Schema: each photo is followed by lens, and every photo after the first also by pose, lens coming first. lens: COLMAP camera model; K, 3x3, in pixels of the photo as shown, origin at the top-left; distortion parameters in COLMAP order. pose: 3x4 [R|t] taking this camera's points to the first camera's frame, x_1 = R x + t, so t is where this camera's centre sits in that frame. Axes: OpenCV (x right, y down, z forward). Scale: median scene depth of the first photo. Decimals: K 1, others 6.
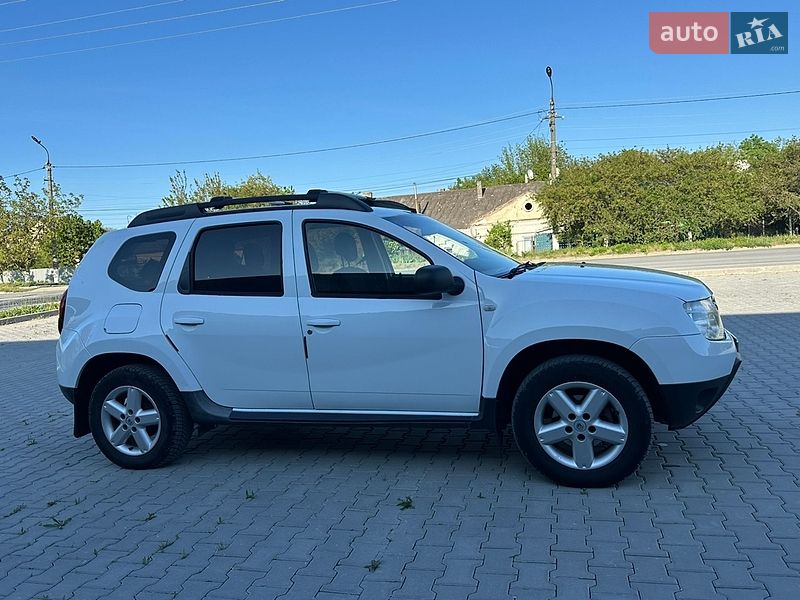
lens RADIAL K [[648.8, 0, 395.5], [0, 648.8, 304.4], [0, 0, 1]] dist [0.063584, -0.108682]
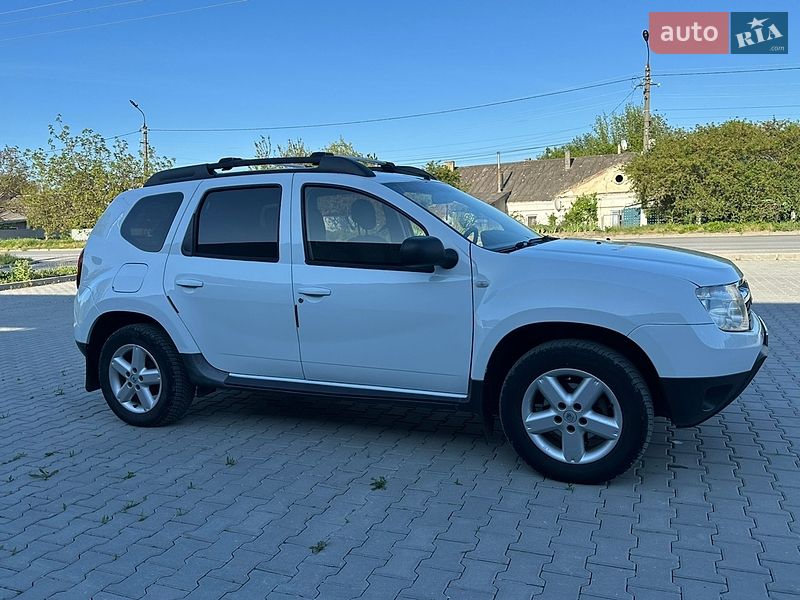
lens RADIAL K [[648.8, 0, 395.1], [0, 648.8, 301.7], [0, 0, 1]] dist [0.063584, -0.108682]
pose [[0.990743, 0.048833, -0.126667, 0.120363], [-0.043463, 0.998049, 0.044814, -0.004507], [0.128608, -0.038894, 0.990933, 0.053510]]
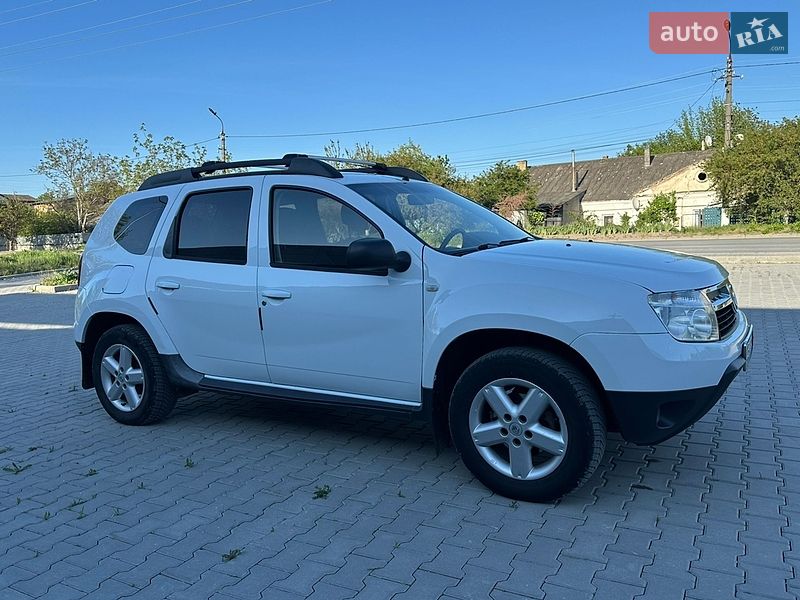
lens RADIAL K [[648.8, 0, 394.4], [0, 648.8, 298.4], [0, 0, 1]] dist [0.063584, -0.108682]
pose [[0.968028, 0.055598, -0.244601, 0.268658], [-0.046446, 0.997993, 0.043033, -0.013645], [0.246503, -0.030296, 0.968668, 0.105609]]
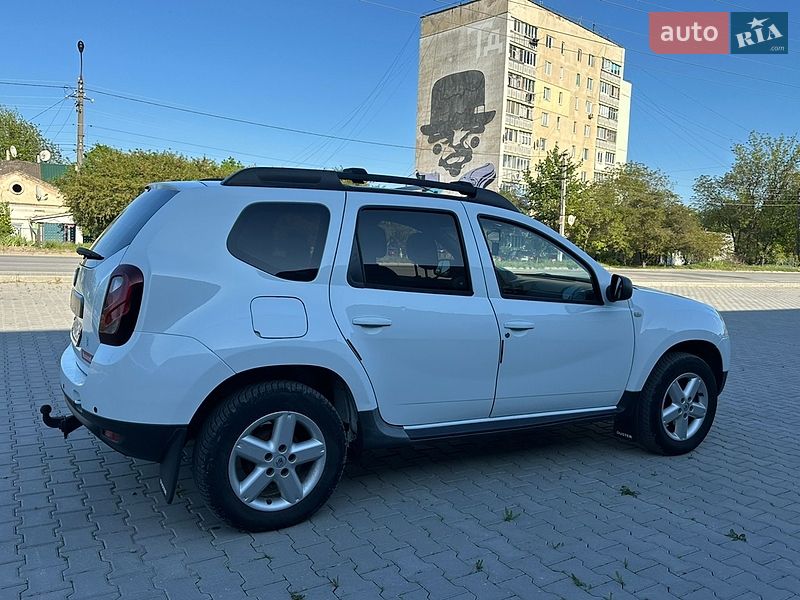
lens RADIAL K [[648.8, 0, 403.1], [0, 648.8, 298.1], [0, 0, 1]] dist [0.063584, -0.108682]
pose [[0.682658, 0.036277, 0.729837, -0.860815], [-0.027037, 0.999337, -0.024383, 0.014793], [-0.730237, -0.003087, 0.683186, 0.428962]]
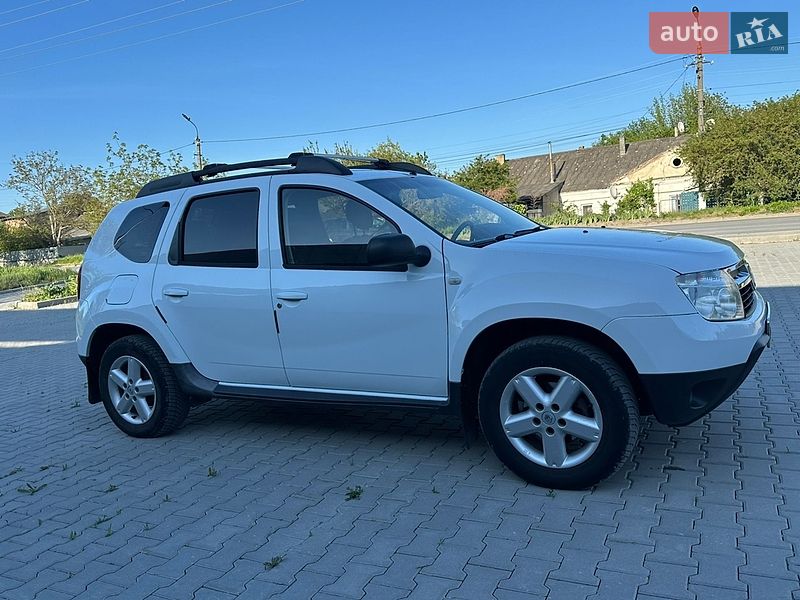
lens RADIAL K [[648.8, 0, 404.5], [0, 648.8, 300.4], [0, 0, 1]] dist [0.063584, -0.108682]
pose [[0.978856, 0.007270, -0.204420, 0.221792], [0.002444, 0.998881, 0.047224, -0.008373], [0.204534, -0.046725, 0.977744, 0.103770]]
